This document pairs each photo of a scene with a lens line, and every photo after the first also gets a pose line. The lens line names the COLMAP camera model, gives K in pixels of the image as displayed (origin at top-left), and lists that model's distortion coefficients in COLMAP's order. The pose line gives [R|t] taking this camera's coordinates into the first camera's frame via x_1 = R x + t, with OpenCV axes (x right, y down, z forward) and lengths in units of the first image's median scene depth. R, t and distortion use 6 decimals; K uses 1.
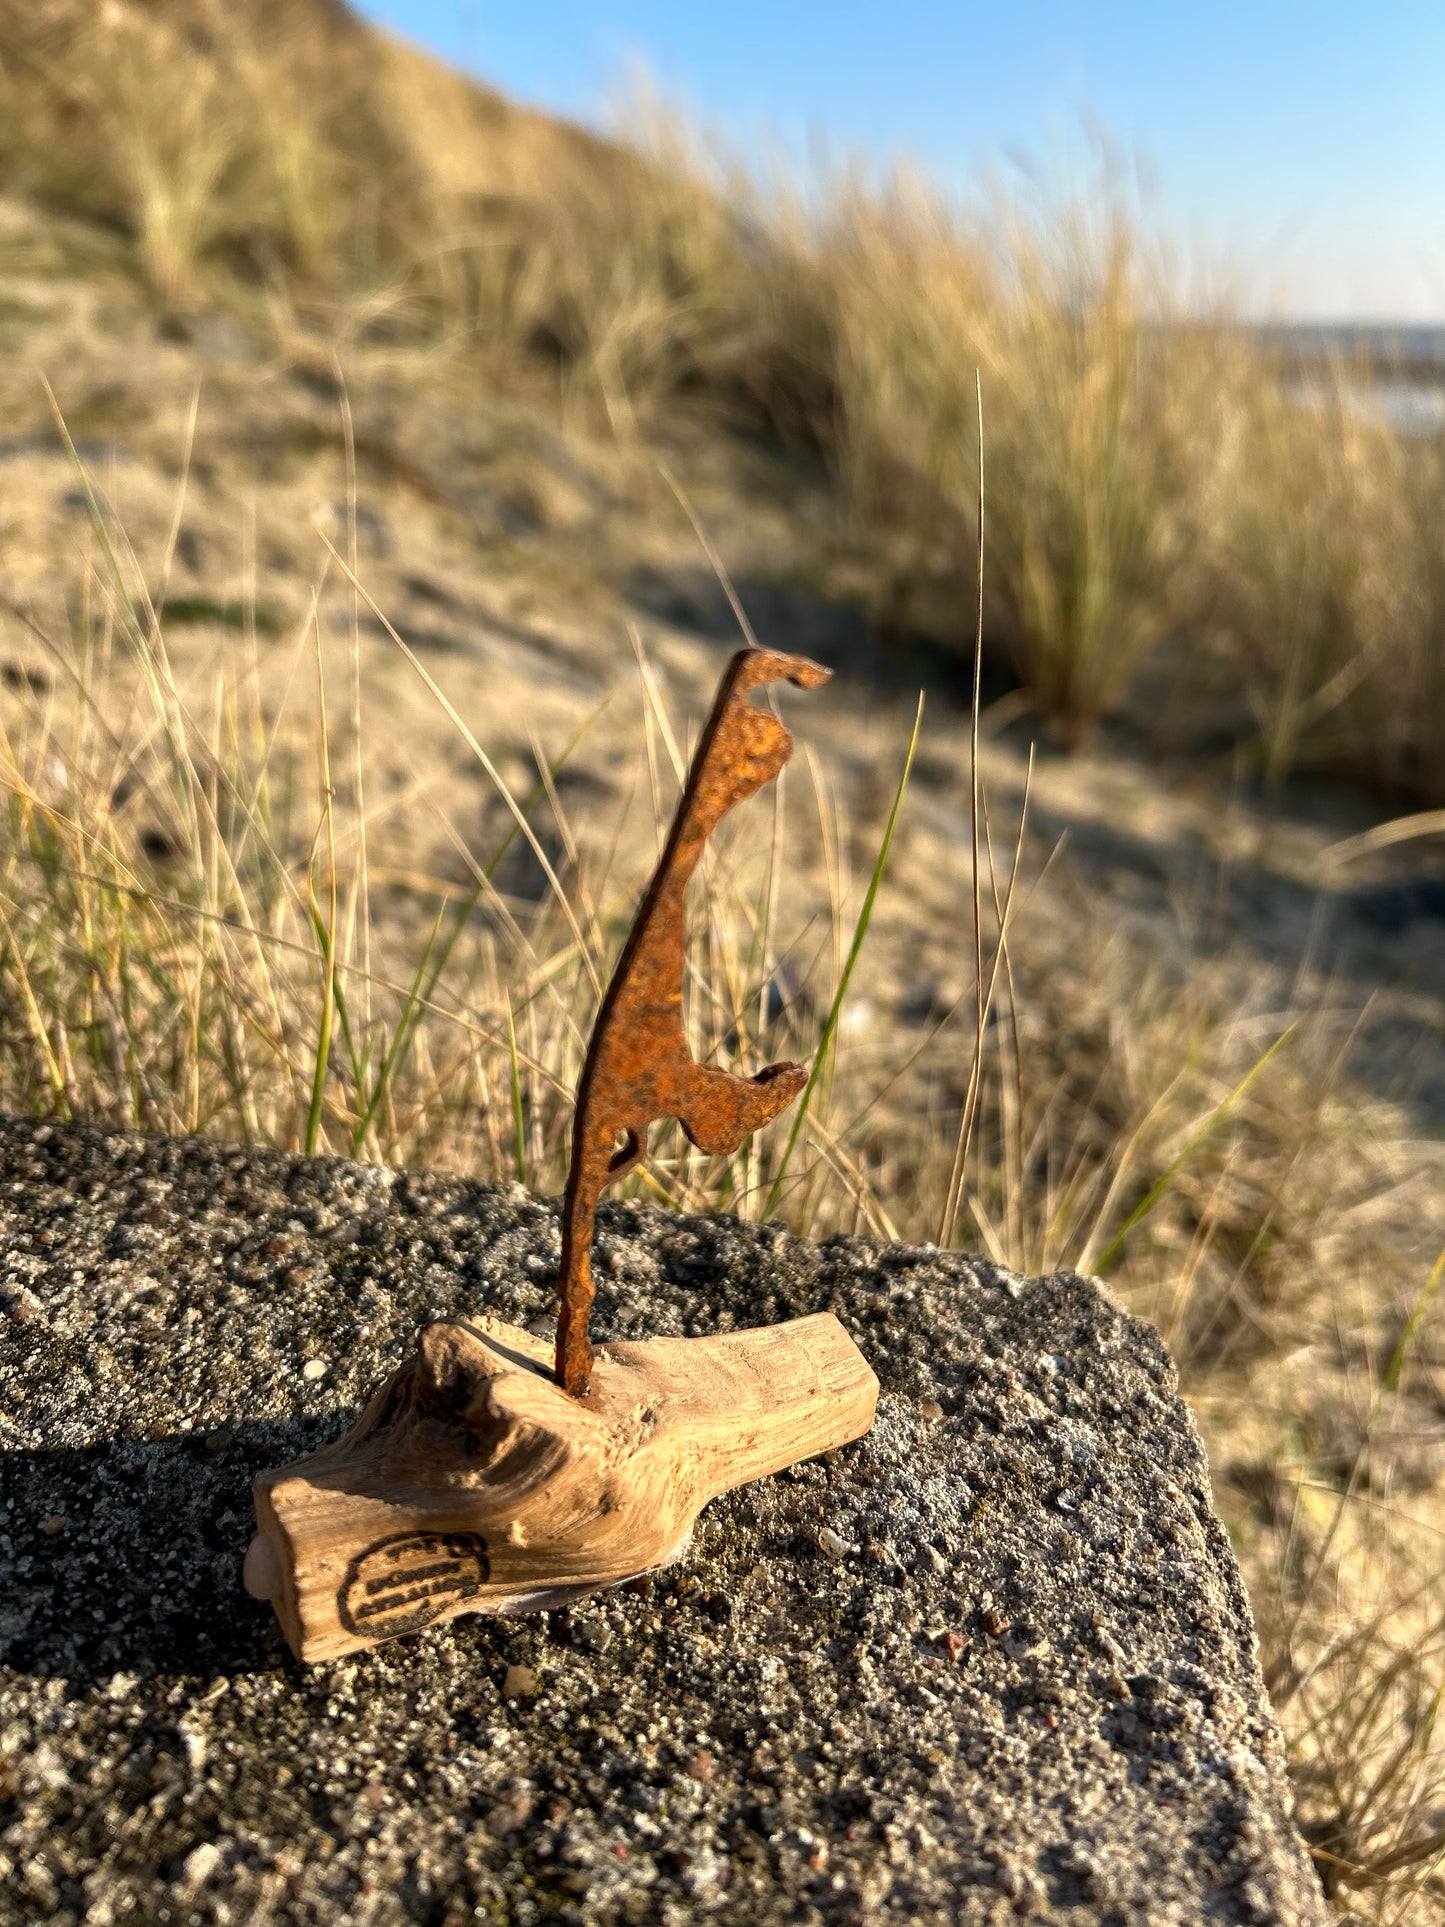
lens RADIAL K [[1494.4, 0, 712.9], [0, 1494.4, 967.3], [0, 0, 1]] dist [-0.018970, 0.005264]
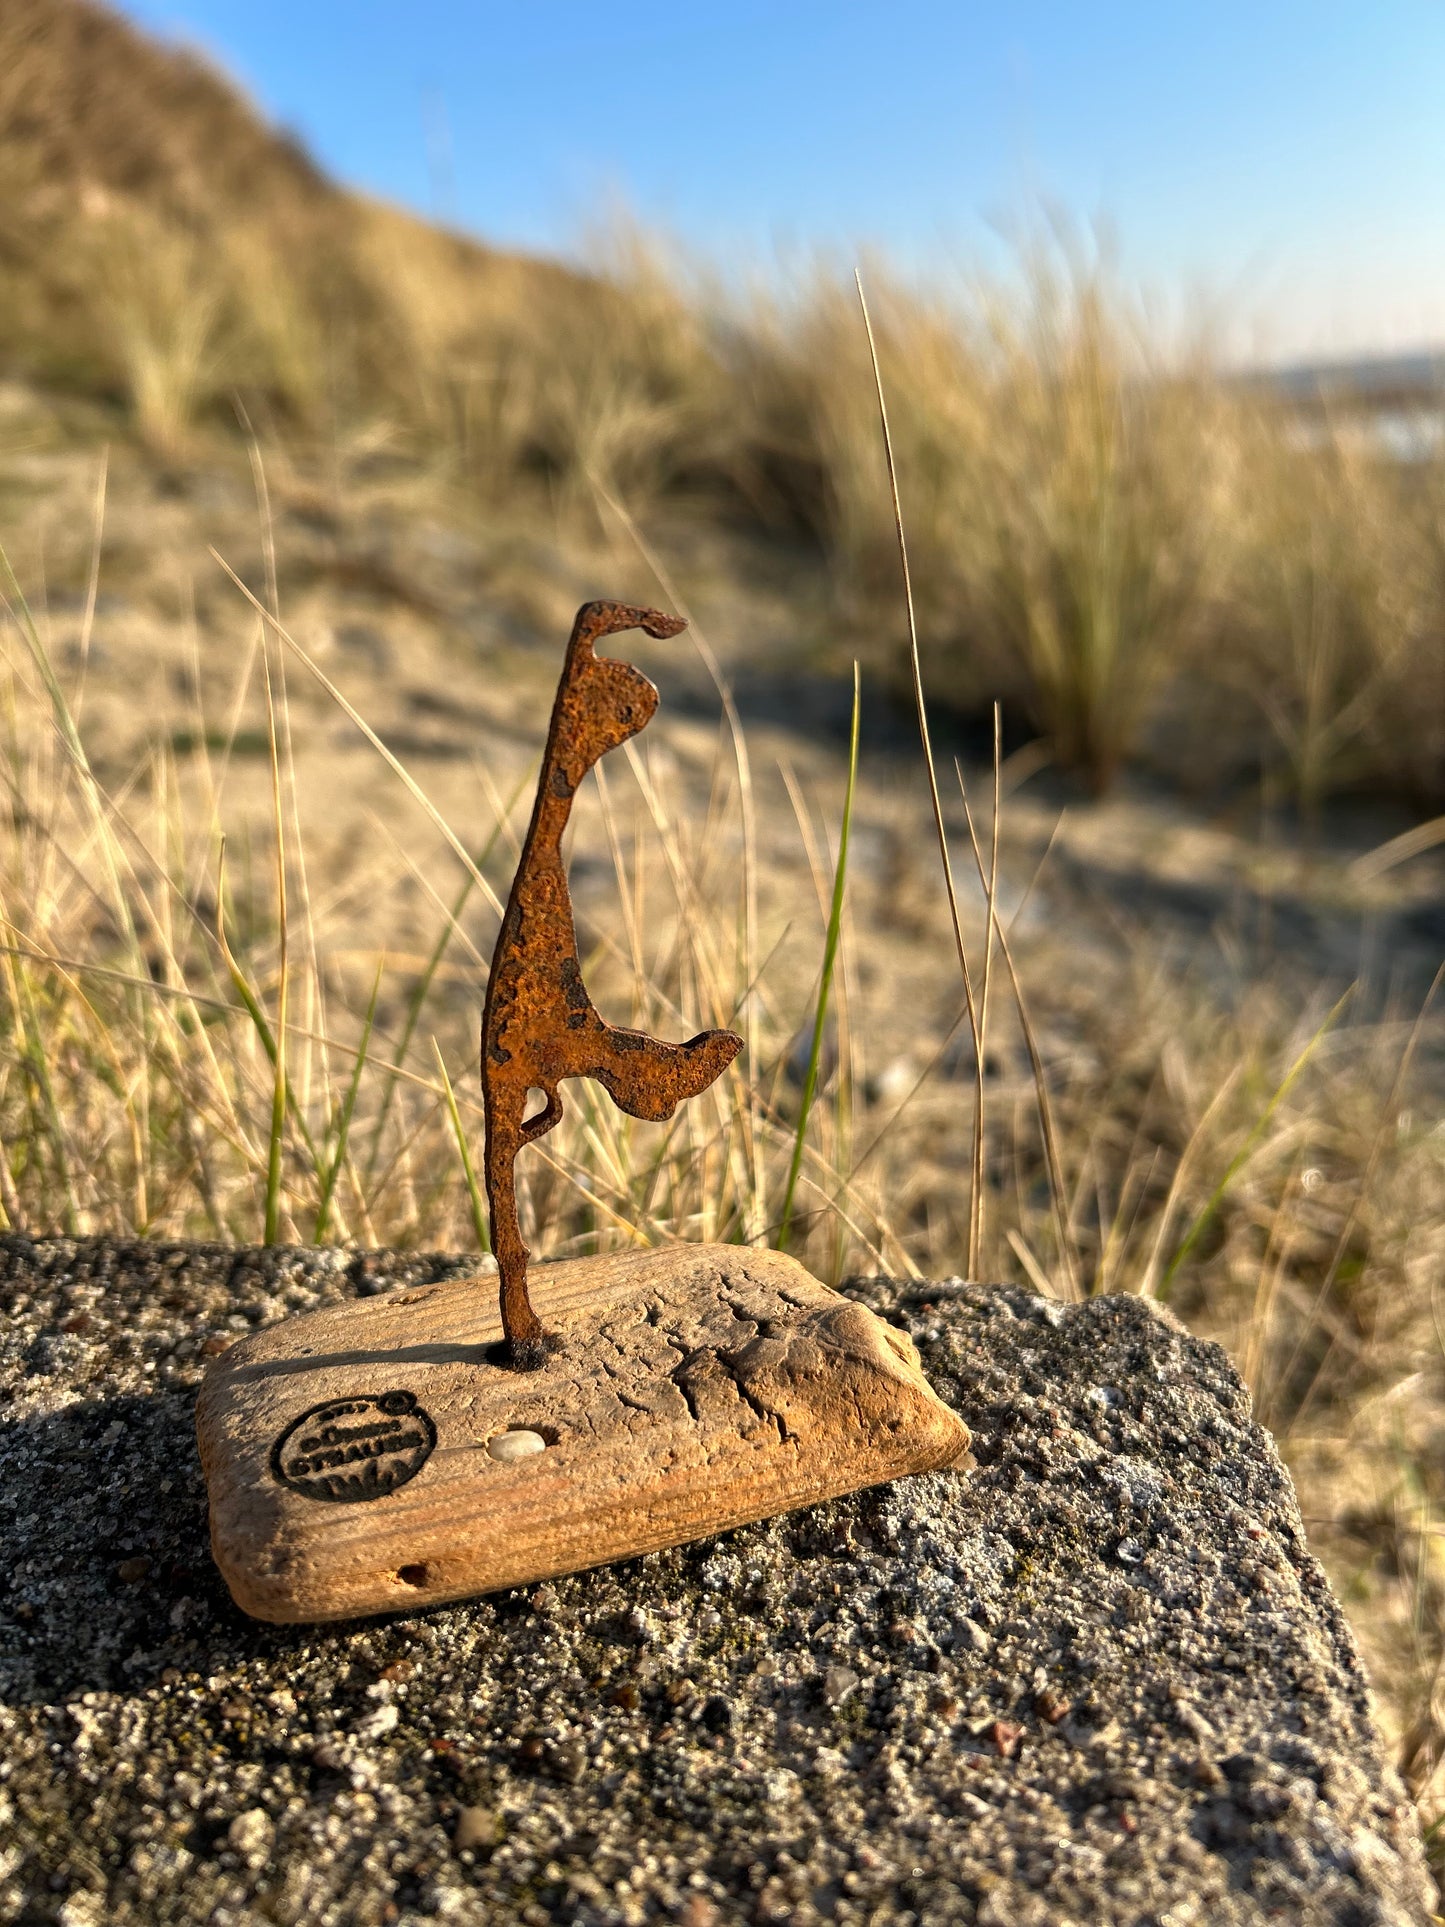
lens RADIAL K [[1494.4, 0, 719.1], [0, 1494.4, 981.8], [0, 0, 1]] dist [-0.018970, 0.005264]
pose [[0.994326, -0.101963, -0.030314, 0.066797], [0.100011, 0.993167, -0.060147, 0.066528], [0.036239, 0.056774, 0.997729, 0.134138]]
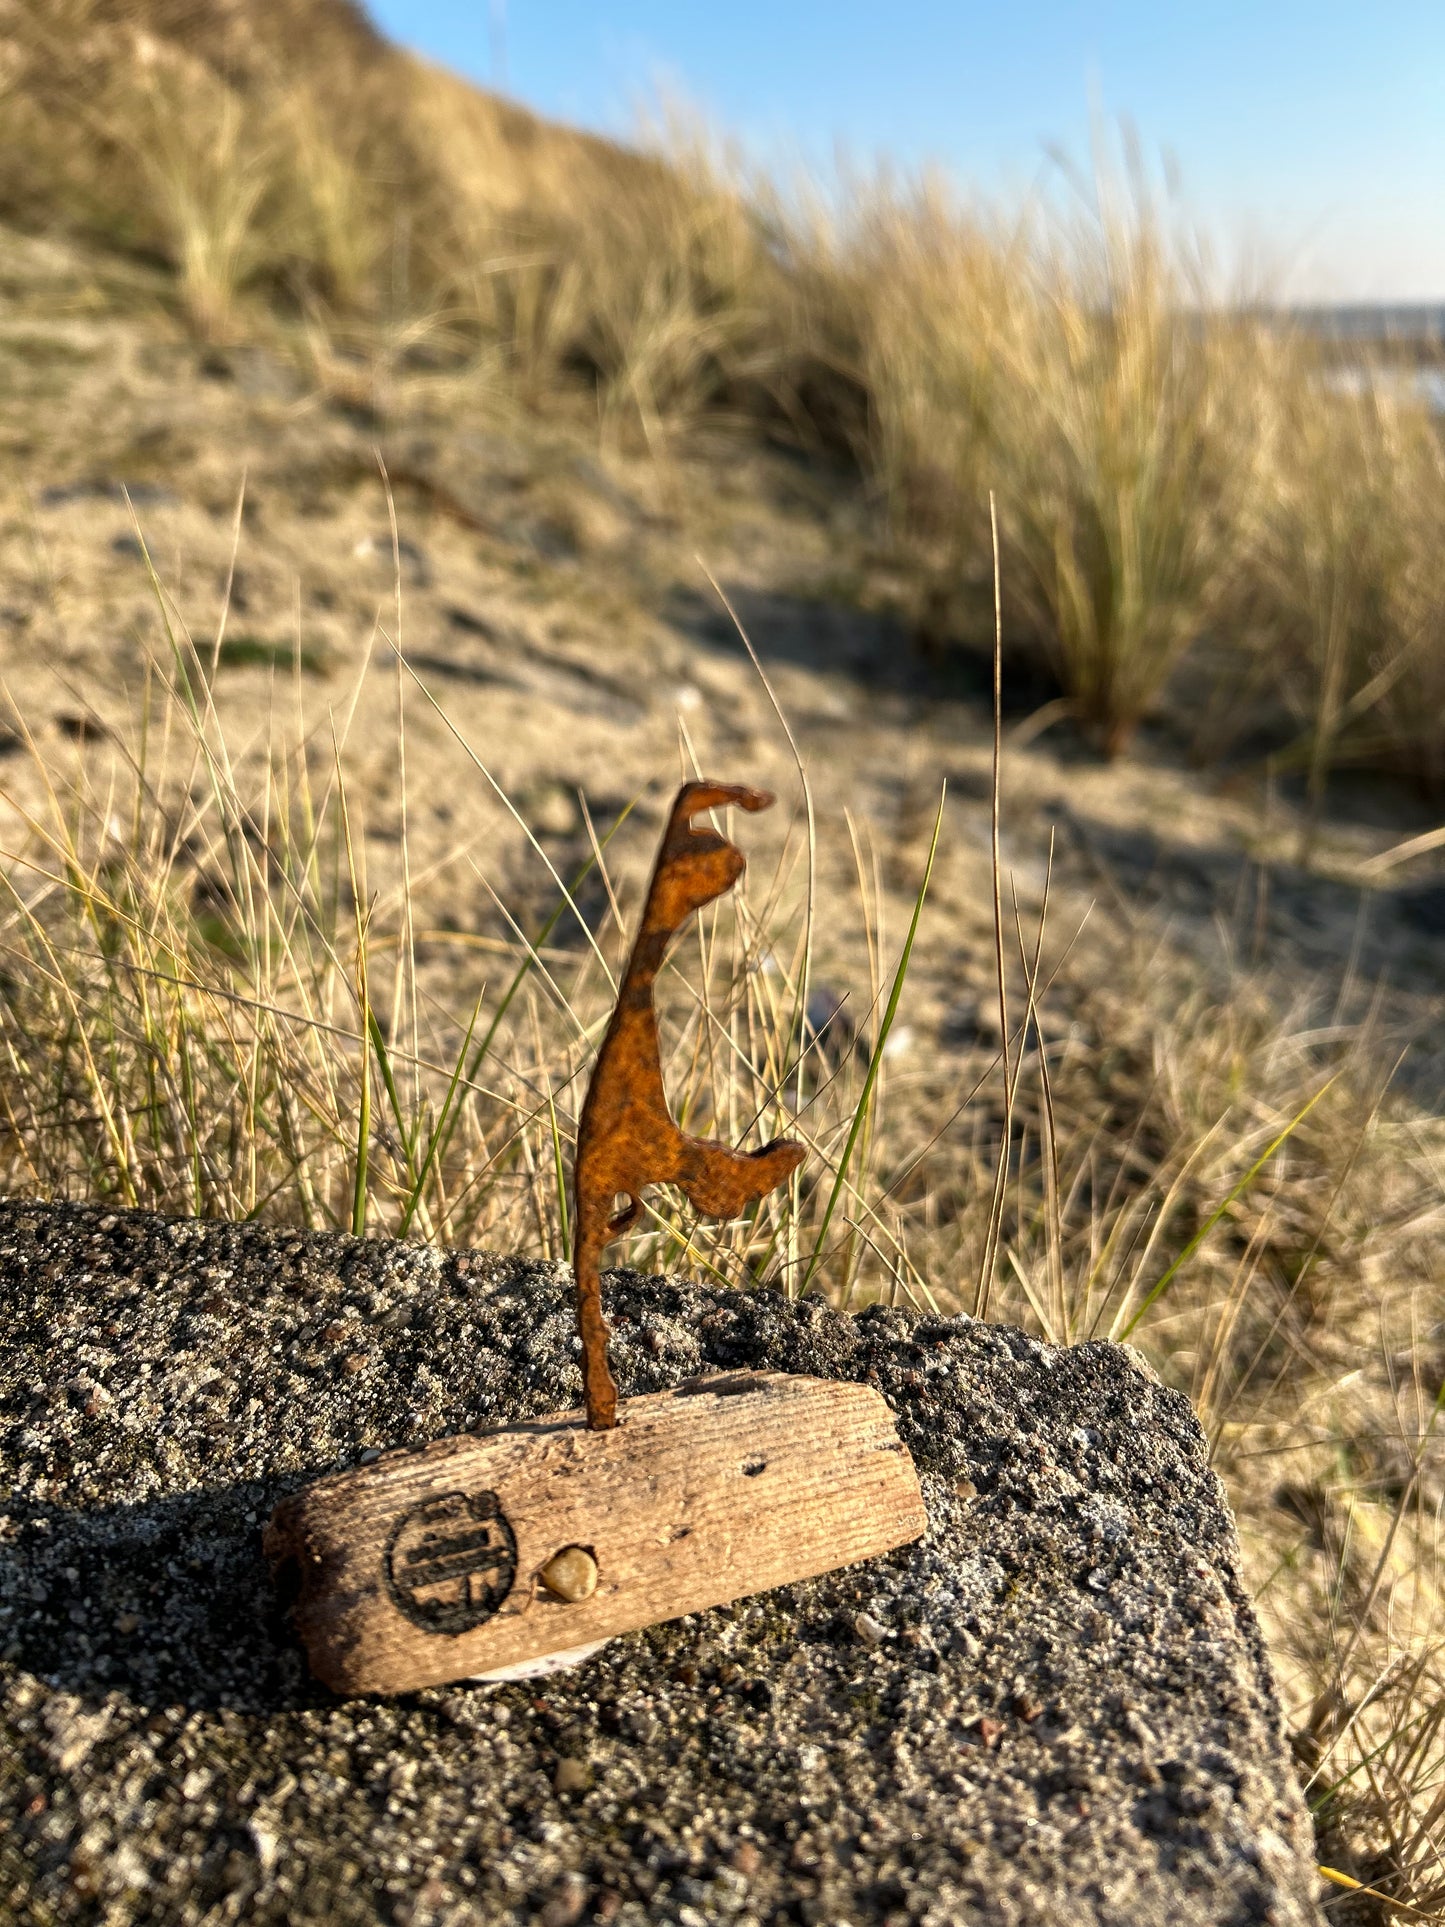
lens RADIAL K [[1494.4, 0, 714.3], [0, 1494.4, 946.0], [0, 0, 1]] dist [-0.018970, 0.005264]
pose [[0.999206, -0.024587, -0.031338, 0.015890], [0.024156, 0.999610, -0.014038, -0.074871], [0.031671, 0.013269, 0.999410, -0.044489]]
